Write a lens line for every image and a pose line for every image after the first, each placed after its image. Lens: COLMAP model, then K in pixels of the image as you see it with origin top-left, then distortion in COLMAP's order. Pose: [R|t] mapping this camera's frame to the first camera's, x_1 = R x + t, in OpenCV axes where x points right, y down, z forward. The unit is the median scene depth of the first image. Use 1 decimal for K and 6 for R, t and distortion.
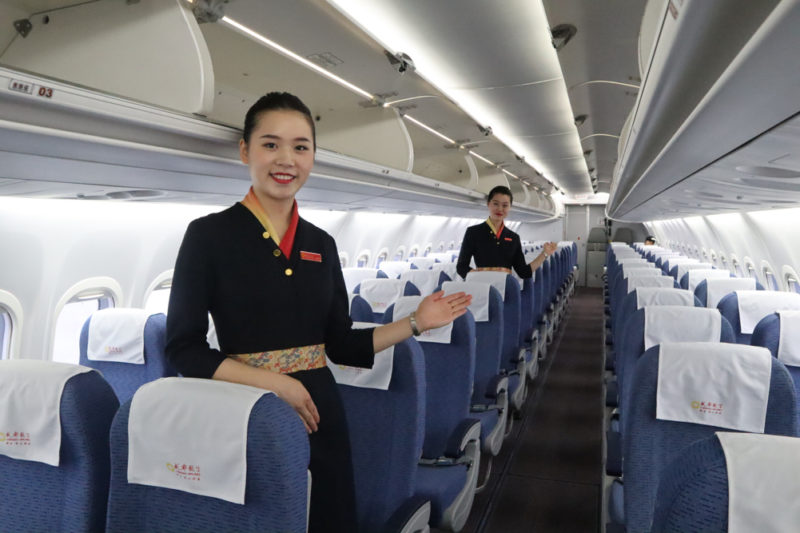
lens RADIAL K [[582.0, 0, 400.0], [0, 582.0, 266.5], [0, 0, 1]] dist [-0.130329, 0.094765]
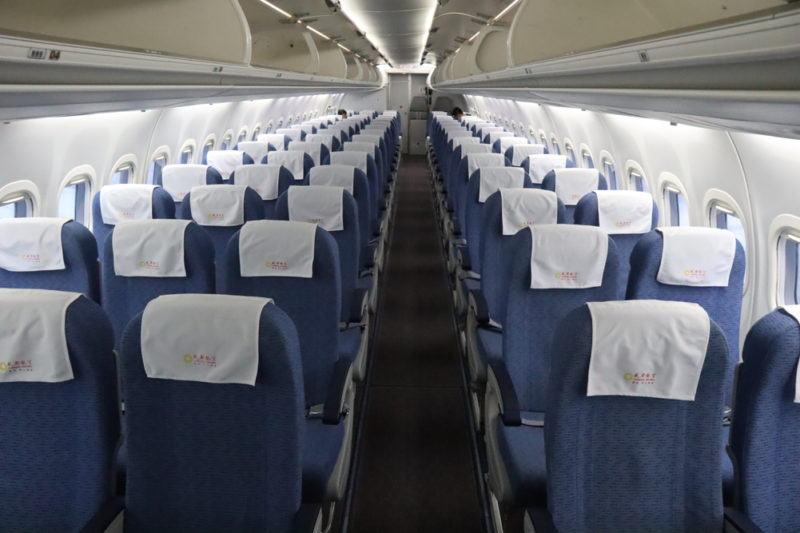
lens RADIAL K [[547.1, 0, 400.0], [0, 547.1, 266.5], [0, 0, 1]] dist [-0.094763, 0.002911]
pose [[0.951613, -0.089513, 0.293974, -0.013660], [0.015088, 0.969091, 0.246243, -0.043357], [-0.306930, -0.229892, 0.923550, 0.127473]]
